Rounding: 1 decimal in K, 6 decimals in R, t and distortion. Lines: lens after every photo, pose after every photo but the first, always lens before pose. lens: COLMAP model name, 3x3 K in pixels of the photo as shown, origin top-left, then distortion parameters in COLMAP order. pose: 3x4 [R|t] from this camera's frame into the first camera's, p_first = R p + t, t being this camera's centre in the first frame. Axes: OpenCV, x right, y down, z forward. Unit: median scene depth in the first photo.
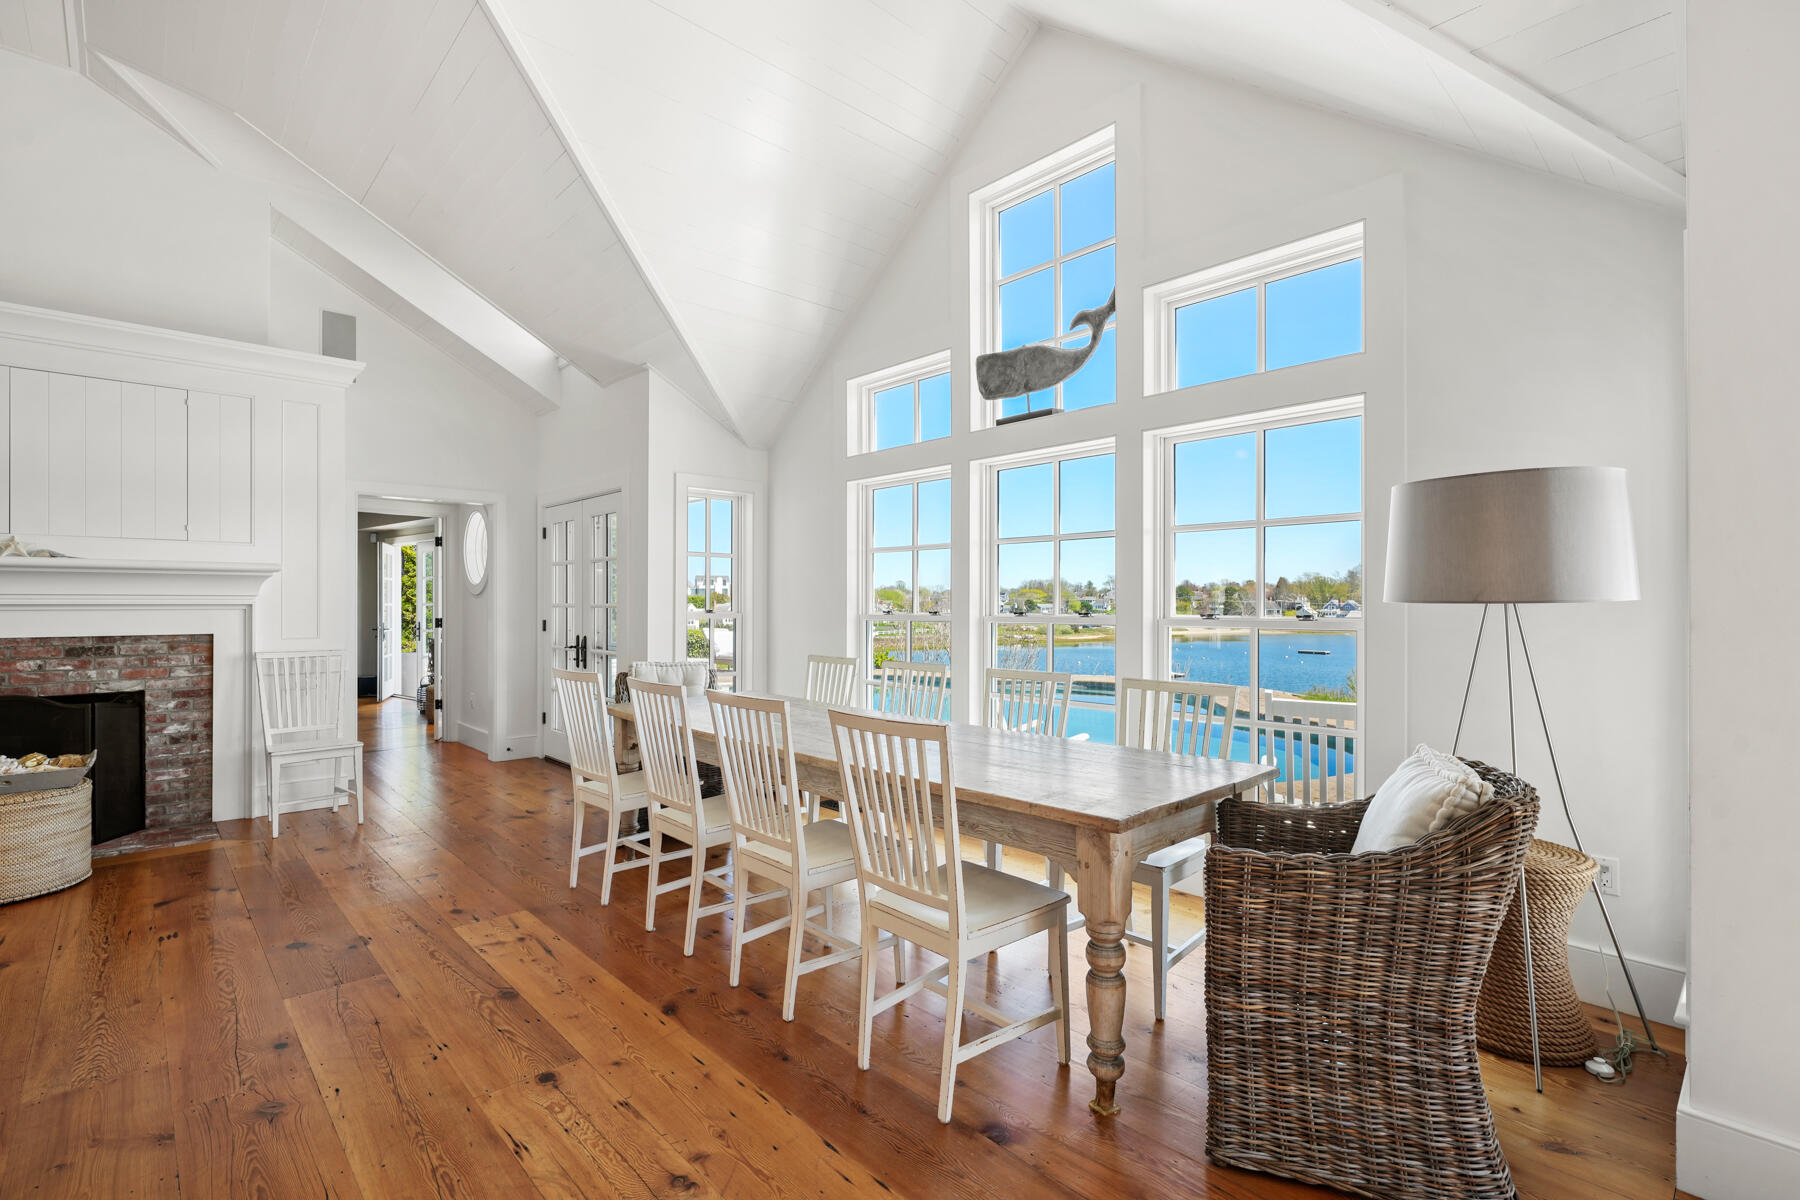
lens RADIAL K [[809.8, 0, 889.4], [0, 809.8, 604.6], [0, 0, 1]] dist [0.002904, 0.000203]
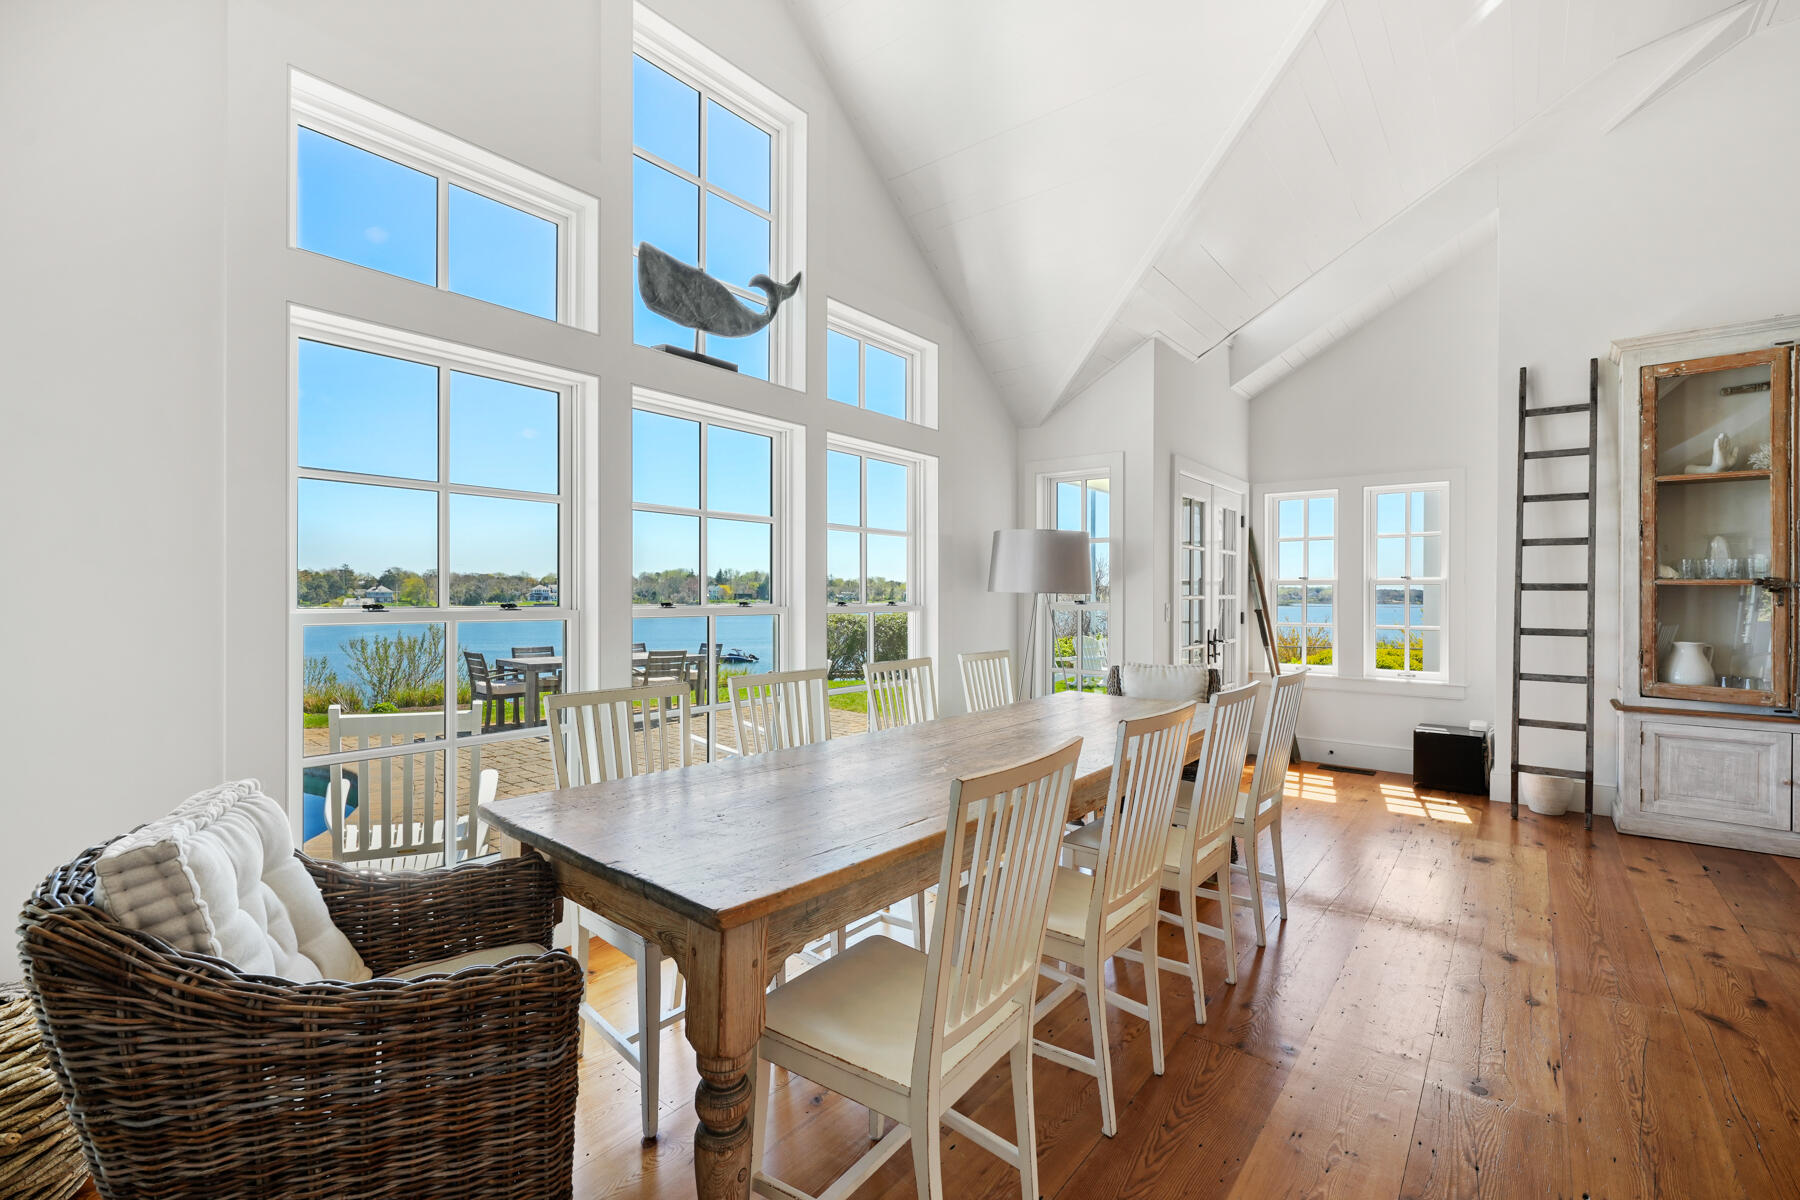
lens RADIAL K [[809.8, 0, 901.7], [0, 809.8, 593.5], [0, 0, 1]] dist [0.002904, 0.000203]
pose [[-0.157001, 0.001083, 0.987598, -0.642590], [0.000996, 0.999999, -0.000939, -0.002474], [-0.987598, 0.000836, -0.157002, 0.928098]]
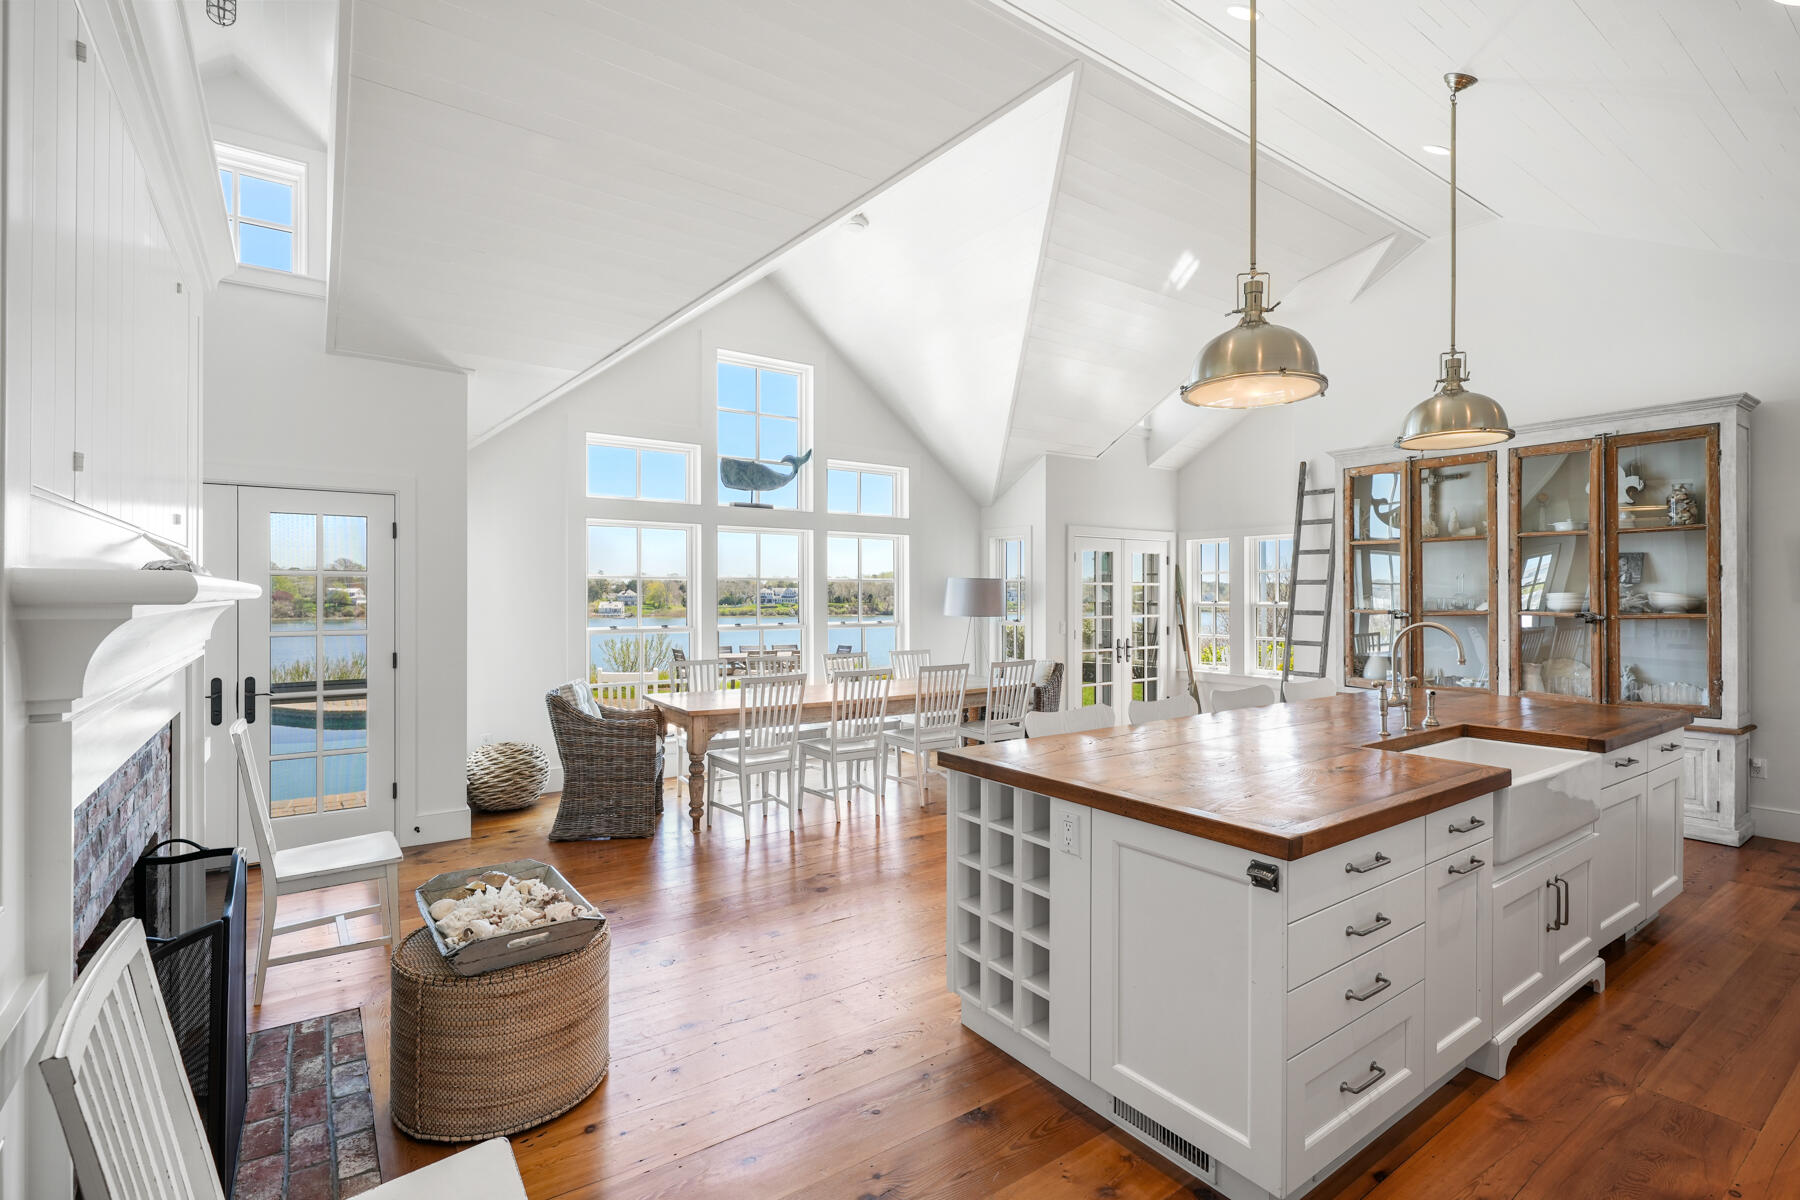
lens RADIAL K [[877.8, 0, 894.3], [0, 877.8, 593.3], [0, 0, 1]] dist [-0.001660, 0.000060]
pose [[0.120388, 0.001723, 0.992725, -1.542419], [0.004819, 0.999986, -0.002320, -0.049901], [-0.992715, 0.005064, 0.120378, 0.506596]]
